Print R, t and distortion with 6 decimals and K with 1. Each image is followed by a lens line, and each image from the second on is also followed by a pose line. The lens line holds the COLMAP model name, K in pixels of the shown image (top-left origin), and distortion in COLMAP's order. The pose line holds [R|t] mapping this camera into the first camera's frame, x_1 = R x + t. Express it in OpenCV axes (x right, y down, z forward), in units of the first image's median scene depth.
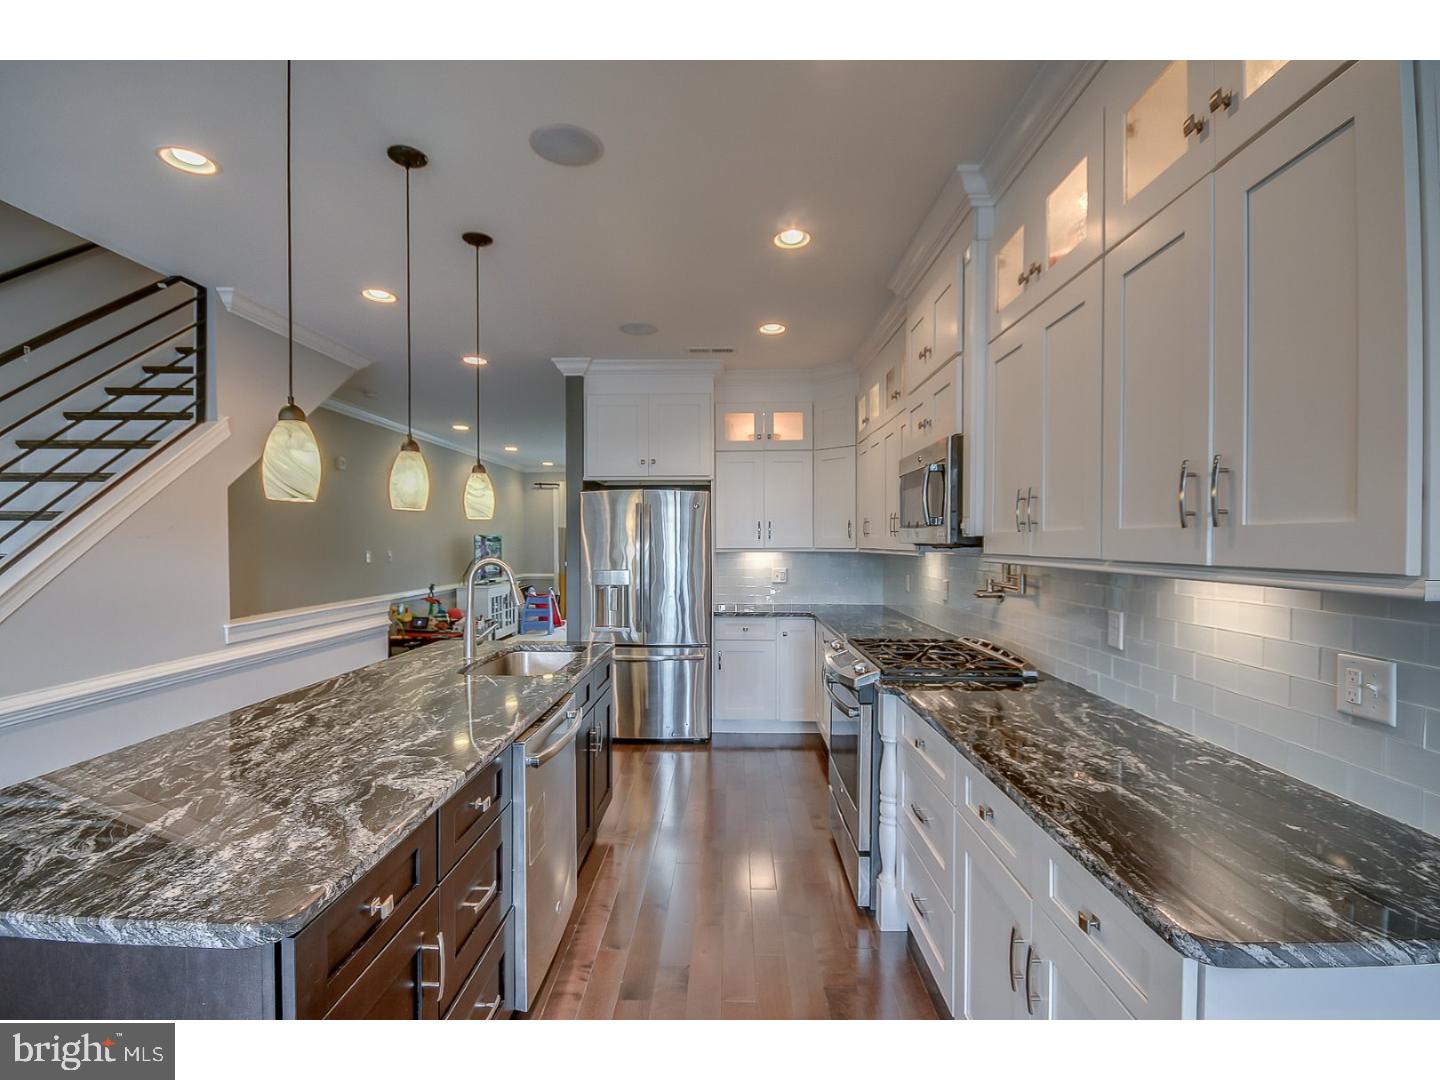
lens RADIAL K [[663.2, 0, 723.0], [0, 663.2, 542.5], [0, 0, 1]] dist [0.001671, -0.002019]
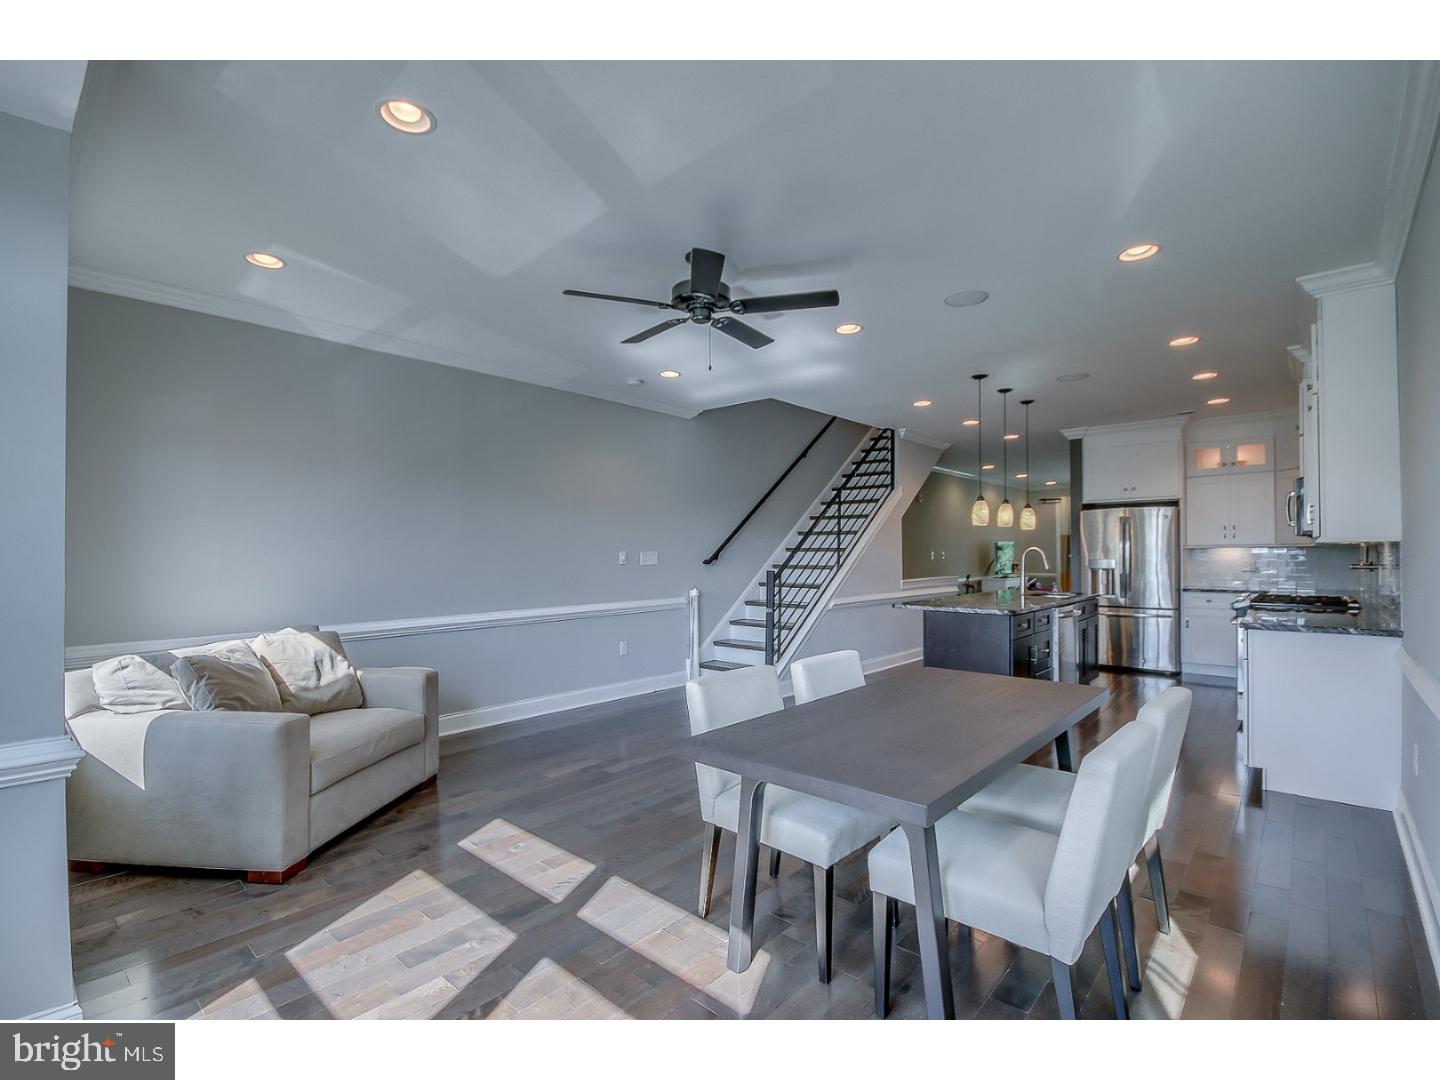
lens RADIAL K [[663.2, 0, 720.4], [0, 663.2, 531.6], [0, 0, 1]] dist [0.001671, -0.002019]
pose [[0.758011, -0.024779, -0.651771, 0.171734], [0.003601, 0.999422, -0.033808, 0.025265], [0.652232, 0.023280, 0.757662, -0.798360]]
